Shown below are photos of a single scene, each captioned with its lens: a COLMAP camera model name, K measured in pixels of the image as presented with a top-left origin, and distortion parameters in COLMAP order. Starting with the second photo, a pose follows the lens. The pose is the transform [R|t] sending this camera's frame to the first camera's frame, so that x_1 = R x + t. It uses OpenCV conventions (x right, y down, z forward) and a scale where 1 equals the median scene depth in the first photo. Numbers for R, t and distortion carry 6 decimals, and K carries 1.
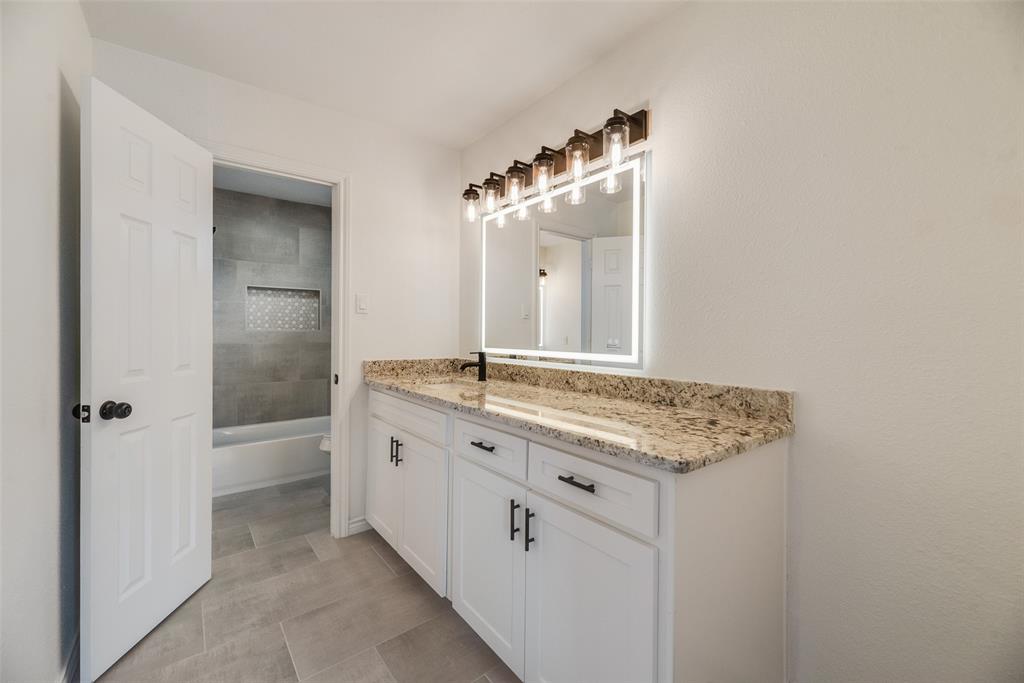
lens RADIAL K [[419.8, 0, 516.3], [0, 419.8, 334.8], [0, 0, 1]] dist [-0.002025, -0.000214]
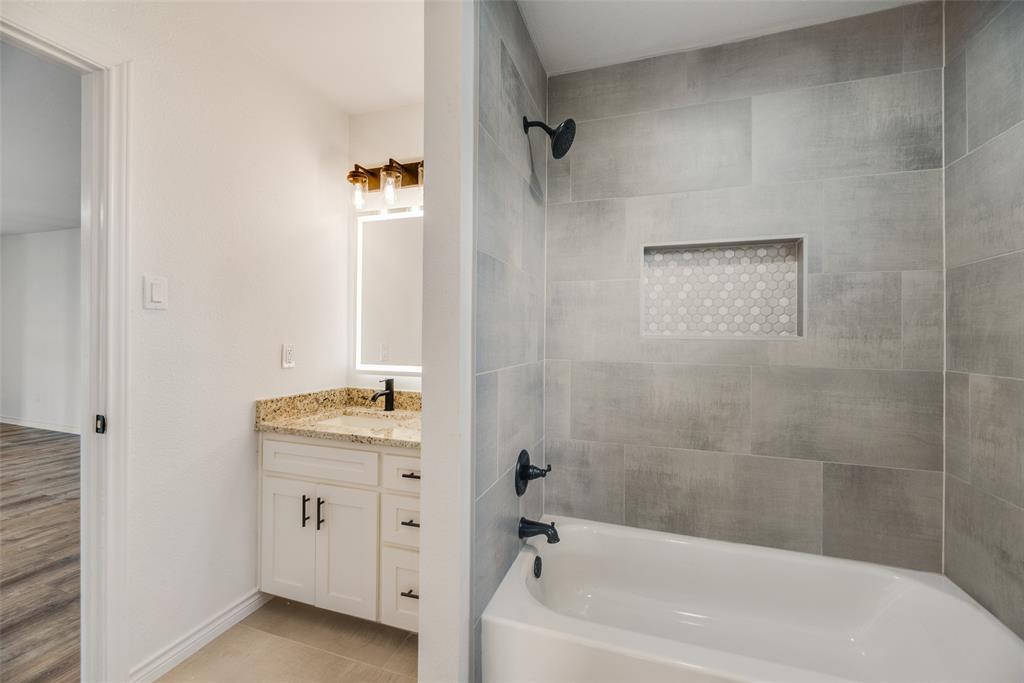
lens RADIAL K [[419.8, 0, 514.6], [0, 419.8, 334.8], [0, 0, 1]] dist [-0.002025, -0.000214]
pose [[0.549377, -0.005335, -0.835557, -0.296762], [-0.011610, 0.999834, -0.014018, -0.003846], [0.835494, 0.017402, 0.549224, 0.572236]]
